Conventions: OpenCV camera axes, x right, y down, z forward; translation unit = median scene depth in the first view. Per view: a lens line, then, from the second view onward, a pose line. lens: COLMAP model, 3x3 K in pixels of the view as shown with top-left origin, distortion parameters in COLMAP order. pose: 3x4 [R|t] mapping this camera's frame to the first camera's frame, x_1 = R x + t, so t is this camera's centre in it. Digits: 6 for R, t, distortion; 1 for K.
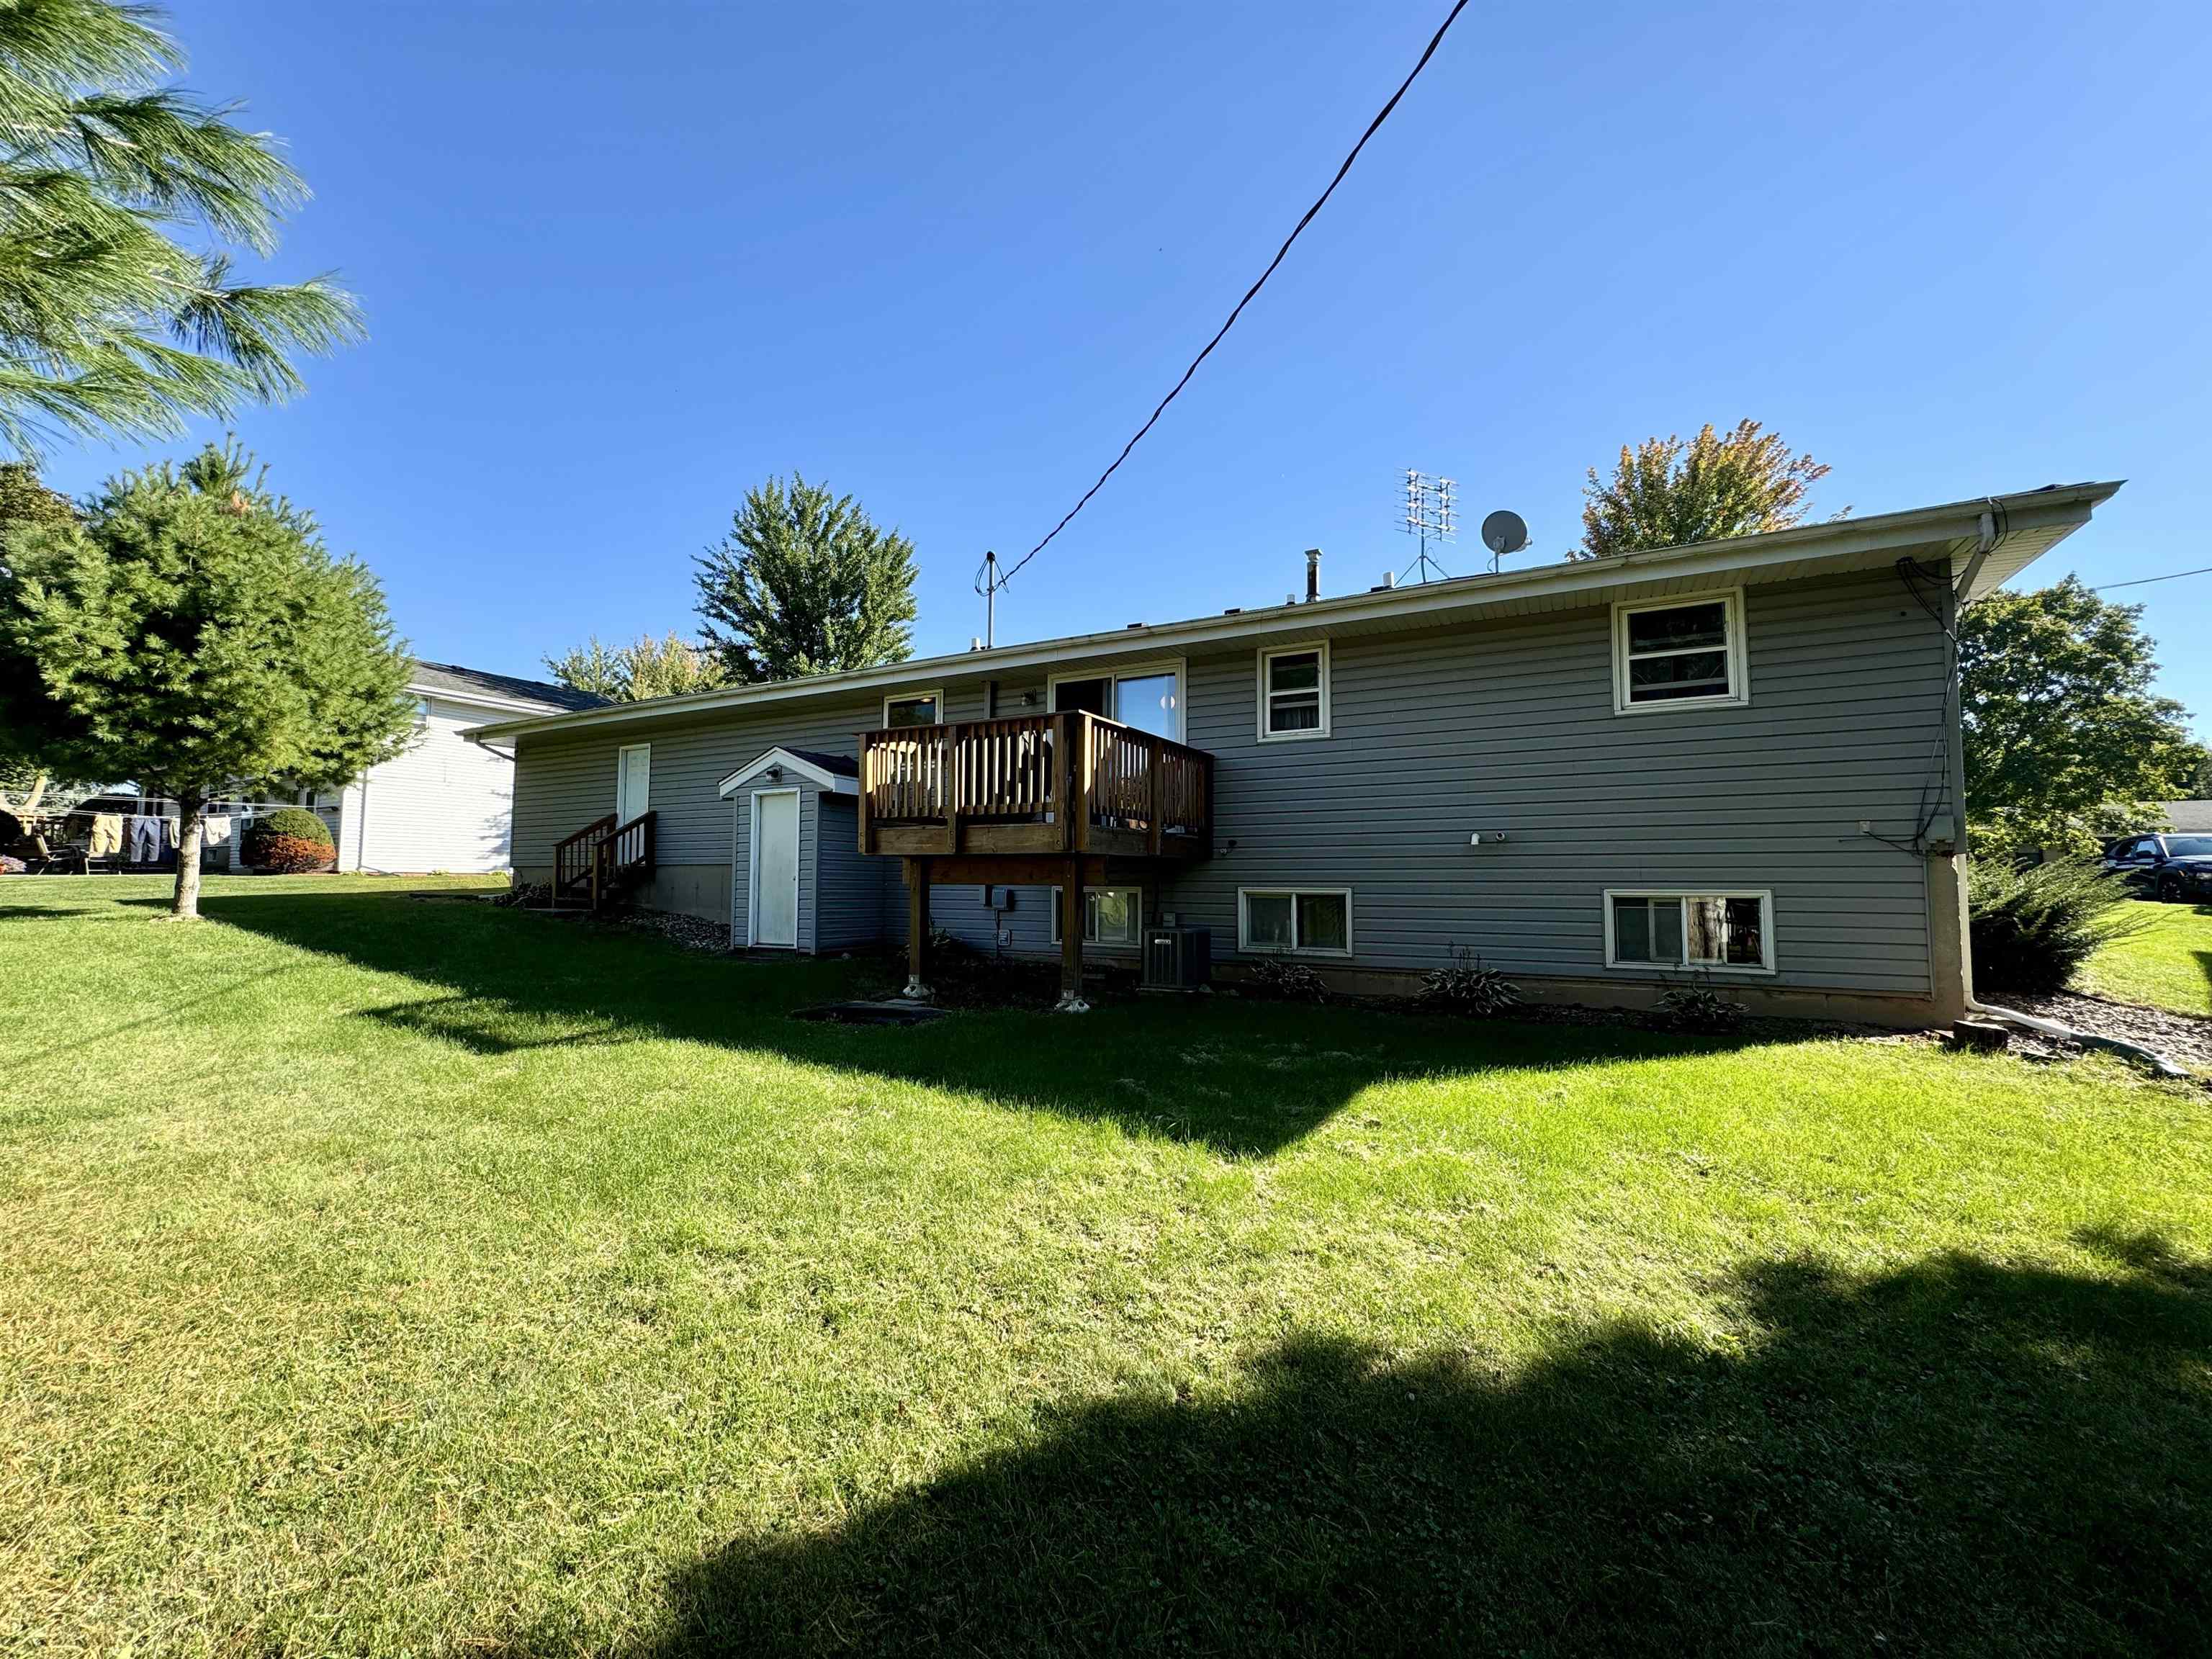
lens RADIAL K [[884.8, 0, 1106.4], [0, 884.8, 827.9], [0, 0, 1]] dist [-0.003712, 0.001438]
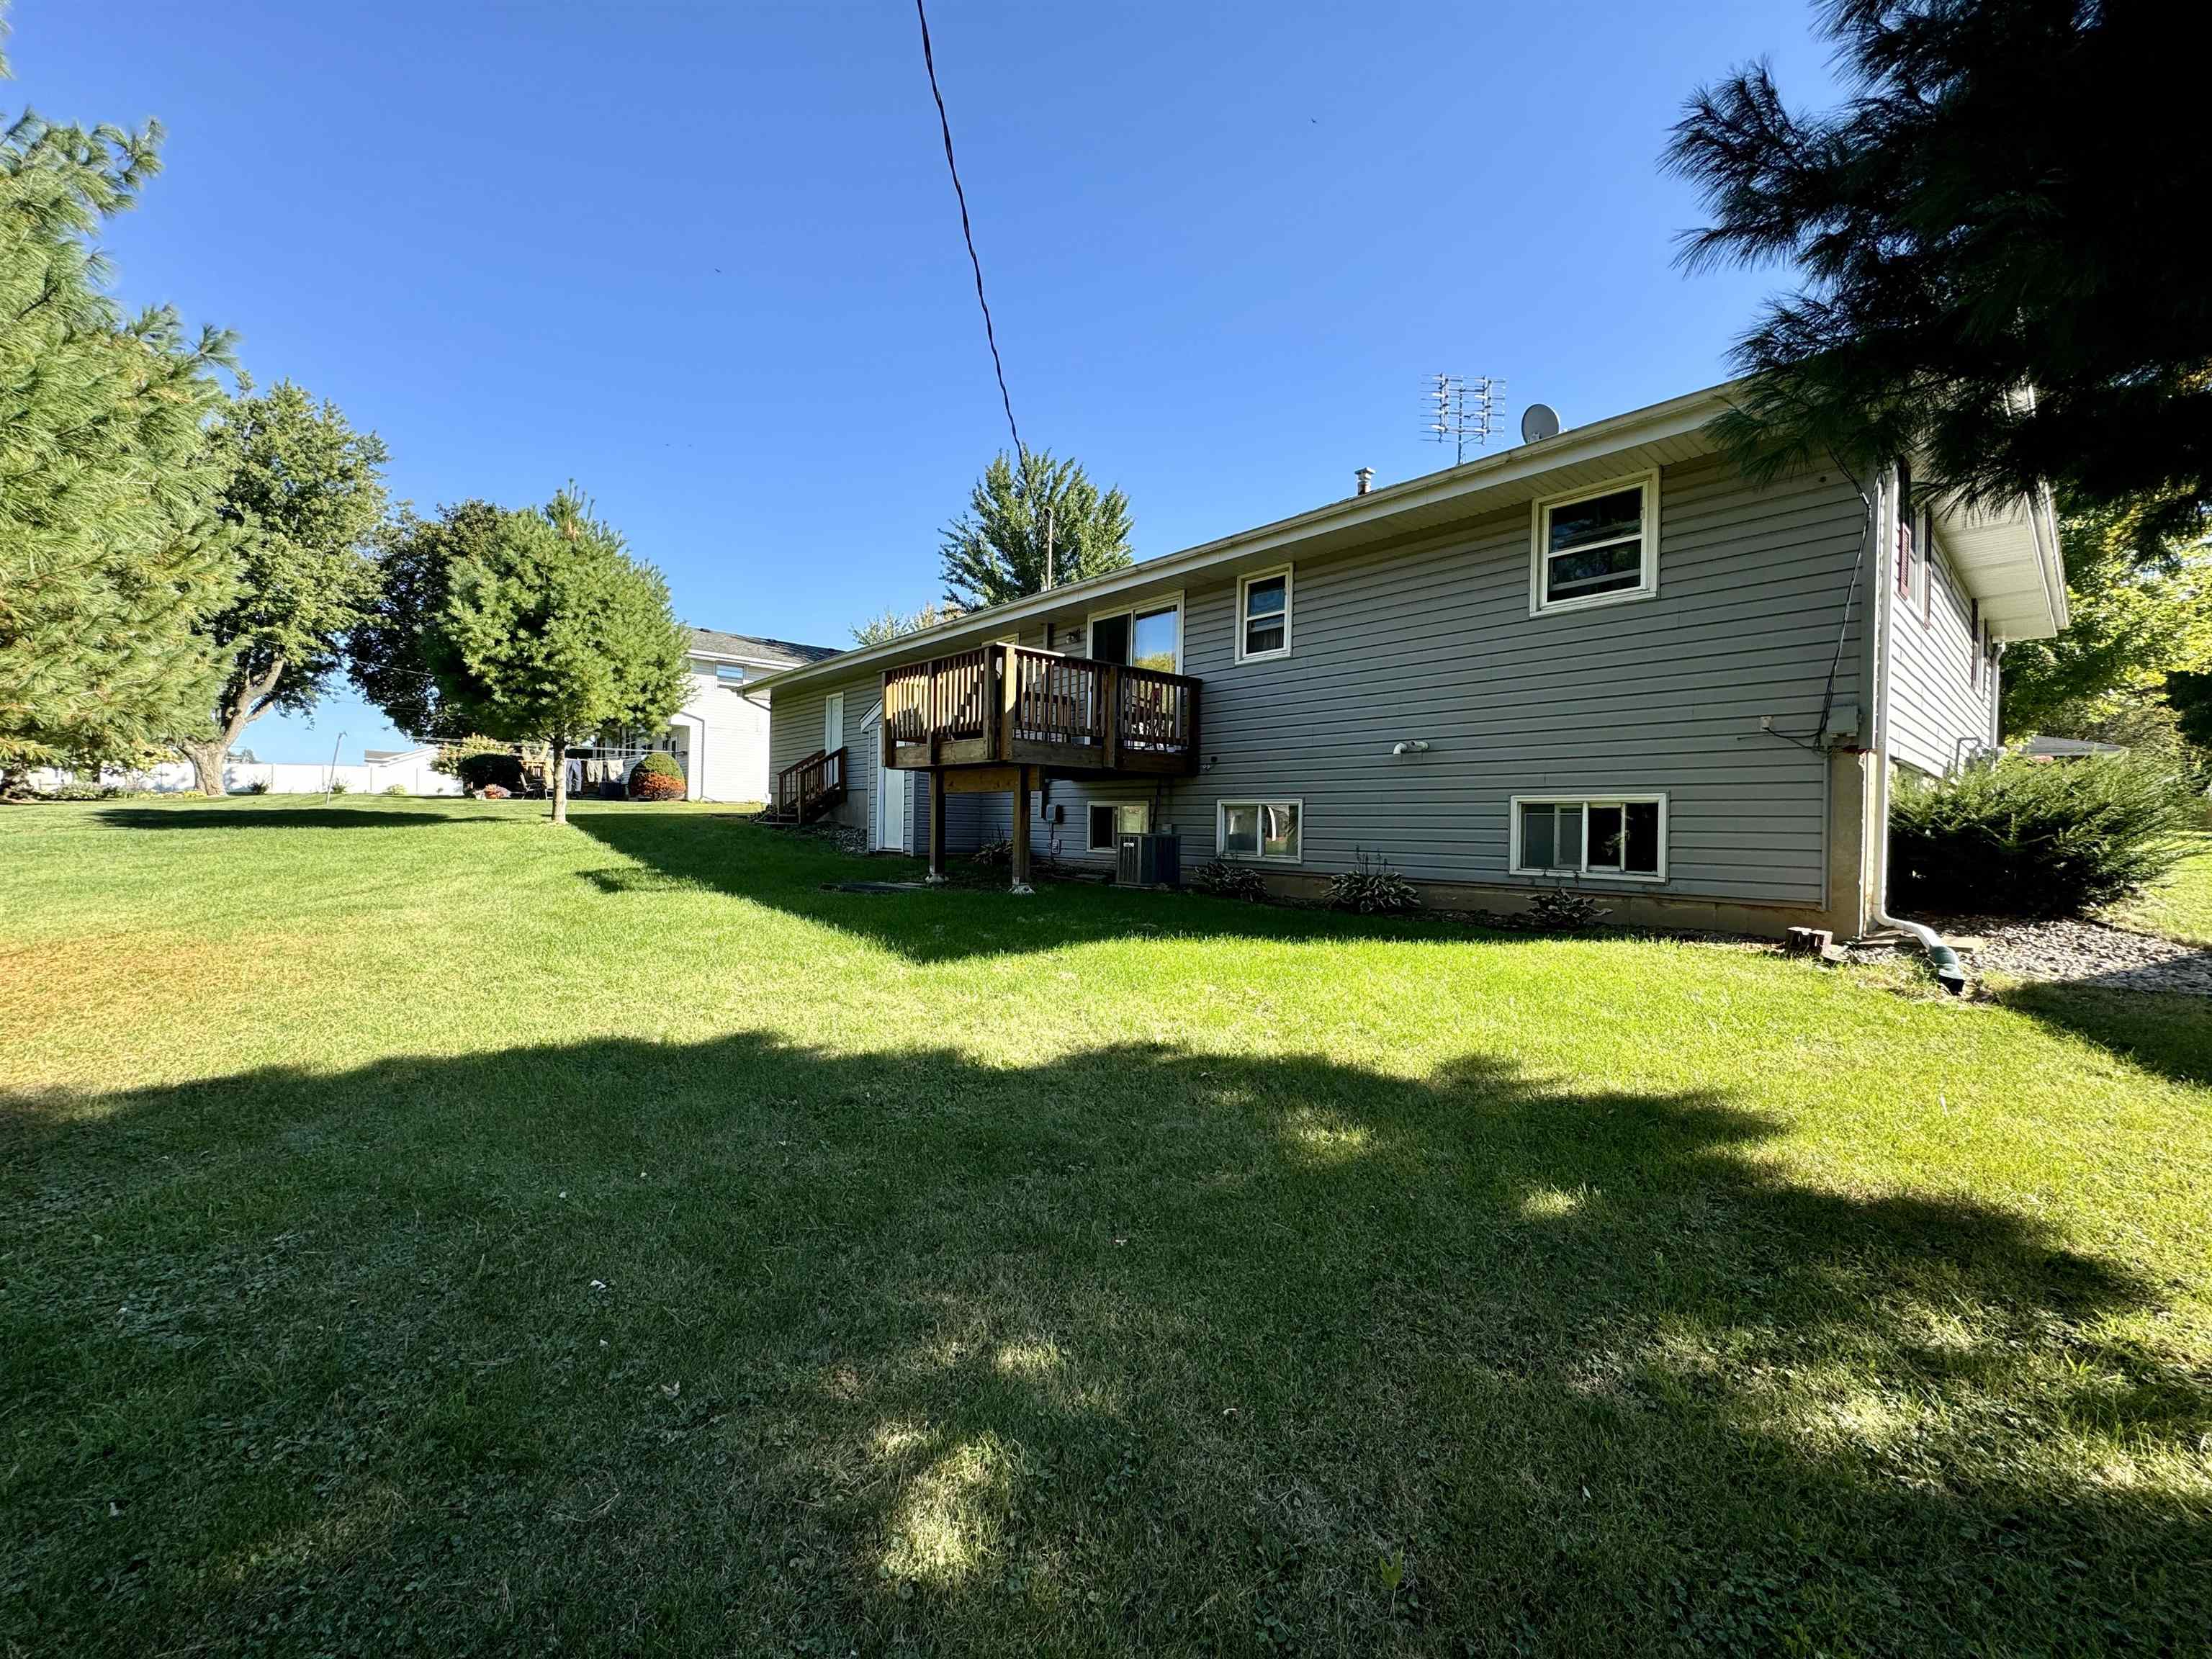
lens RADIAL K [[884.8, 0, 1106.4], [0, 884.8, 832.9], [0, 0, 1]] dist [-0.003712, 0.001438]
pose [[0.938158, 0.017092, -0.345784, 0.377778], [0.005133, 0.997984, 0.063258, 0.036052], [0.346168, -0.061121, 0.936179, -0.069166]]
